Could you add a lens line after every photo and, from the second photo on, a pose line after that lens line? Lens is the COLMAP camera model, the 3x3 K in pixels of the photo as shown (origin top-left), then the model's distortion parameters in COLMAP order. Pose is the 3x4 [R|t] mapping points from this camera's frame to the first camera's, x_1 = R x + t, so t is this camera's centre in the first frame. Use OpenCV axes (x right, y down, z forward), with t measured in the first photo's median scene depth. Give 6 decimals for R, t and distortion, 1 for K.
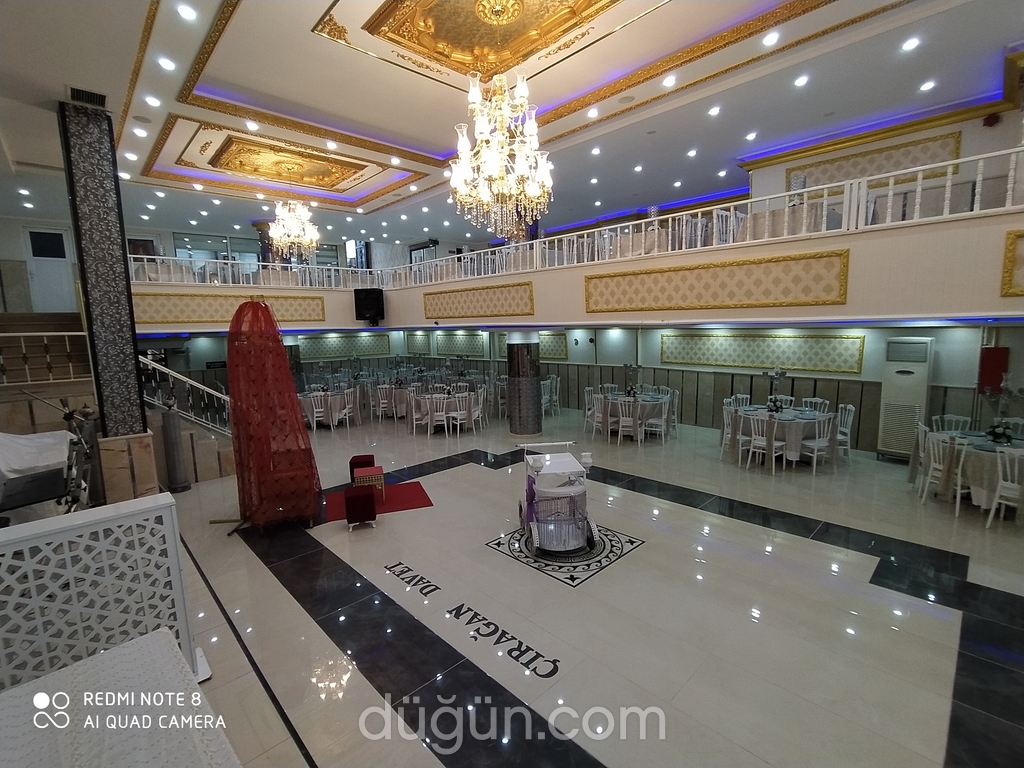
lens RADIAL K [[466.7, 0, 508.6], [0, 466.7, 387.3], [0, 0, 1]] dist [-0.012858, 0.000252]
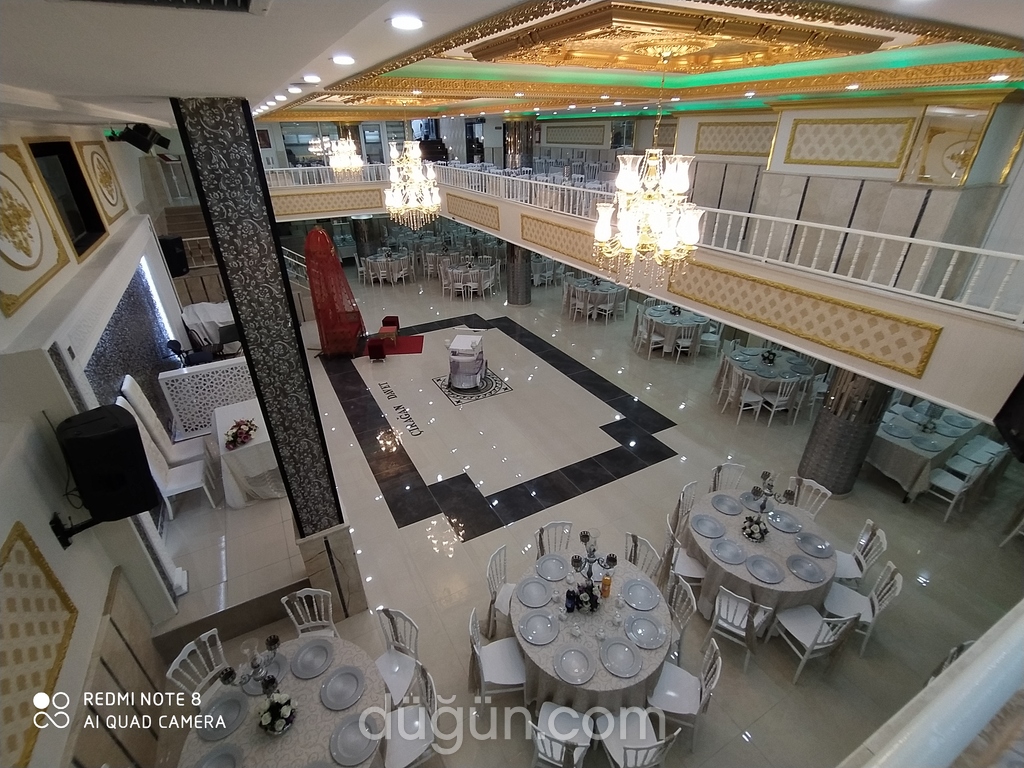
lens RADIAL K [[466.7, 0, 508.7], [0, 466.7, 382.7], [0, 0, 1]] dist [-0.012858, 0.000252]
pose [[0.965721, 0.137374, -0.220254, 0.495718], [-0.048793, 0.929431, 0.365756, -0.265708], [0.254956, -0.342472, 0.904274, -0.475019]]
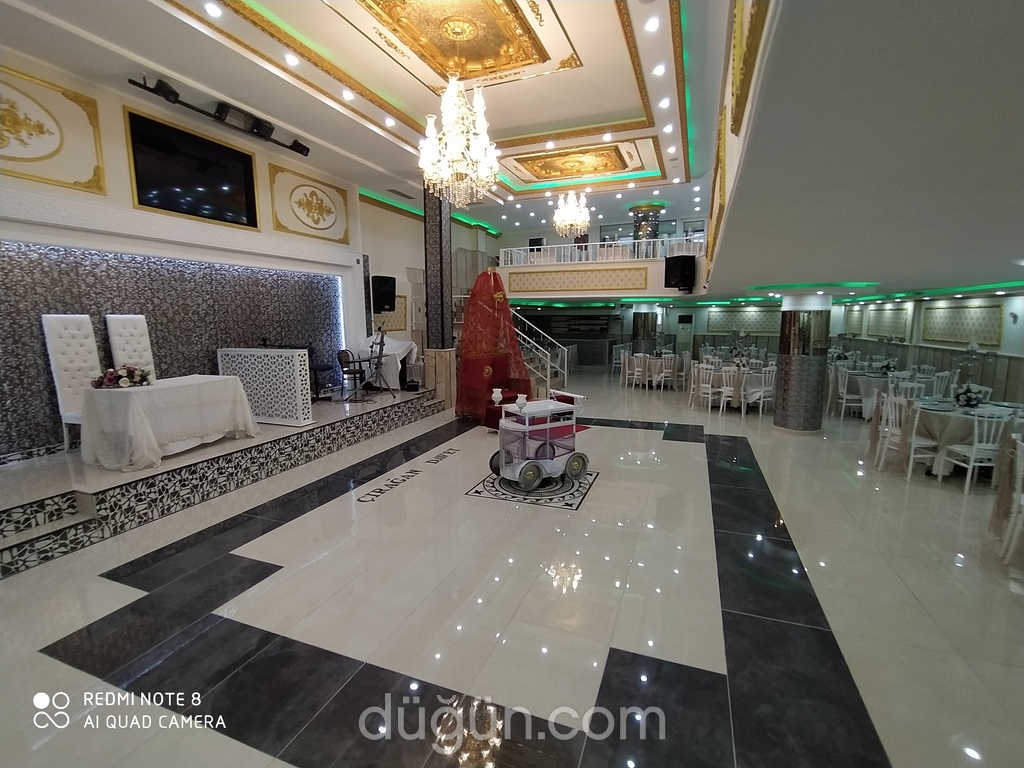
lens RADIAL K [[482.7, 0, 513.9], [0, 482.7, 380.4], [0, 0, 1]] dist [0.005165, 0.000744]
pose [[0.429352, 0.142284, -0.891859, 0.769685], [-0.128422, 0.987096, 0.095654, 0.003194], [0.893960, 0.073465, 0.442084, 0.329903]]
